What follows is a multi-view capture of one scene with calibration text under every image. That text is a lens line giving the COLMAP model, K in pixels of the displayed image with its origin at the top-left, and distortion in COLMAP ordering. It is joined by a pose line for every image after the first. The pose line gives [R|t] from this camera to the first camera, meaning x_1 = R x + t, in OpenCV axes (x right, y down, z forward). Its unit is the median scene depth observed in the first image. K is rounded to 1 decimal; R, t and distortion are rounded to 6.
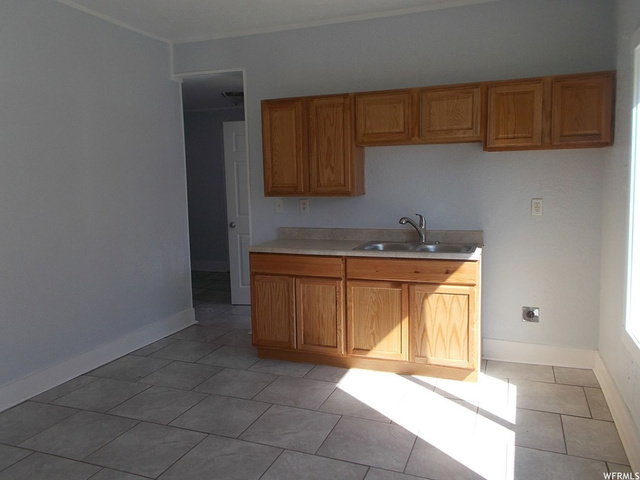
lens RADIAL K [[506.9, 0, 320.0], [0, 506.9, 240.0], [0, 0, 1]] dist [0.012378, 0.007898]
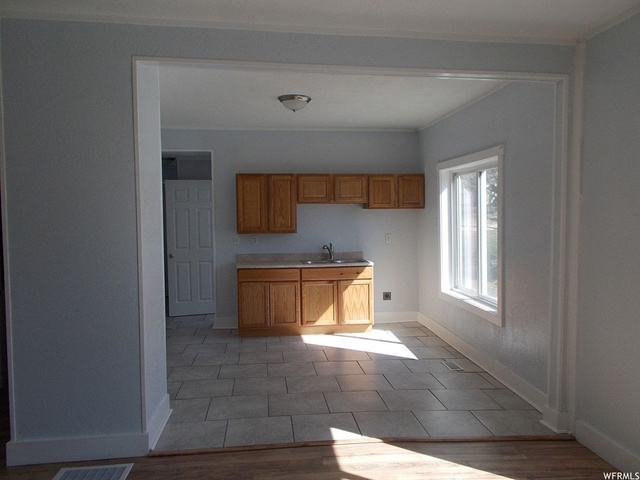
lens RADIAL K [[506.9, 0, 320.0], [0, 506.9, 240.0], [0, 0, 1]] dist [0.012378, 0.007898]
pose [[0.884548, -0.011028, 0.466319, -0.689909], [0.048507, 0.996475, -0.068445, 0.058975], [-0.463921, 0.083163, 0.881965, -0.557797]]
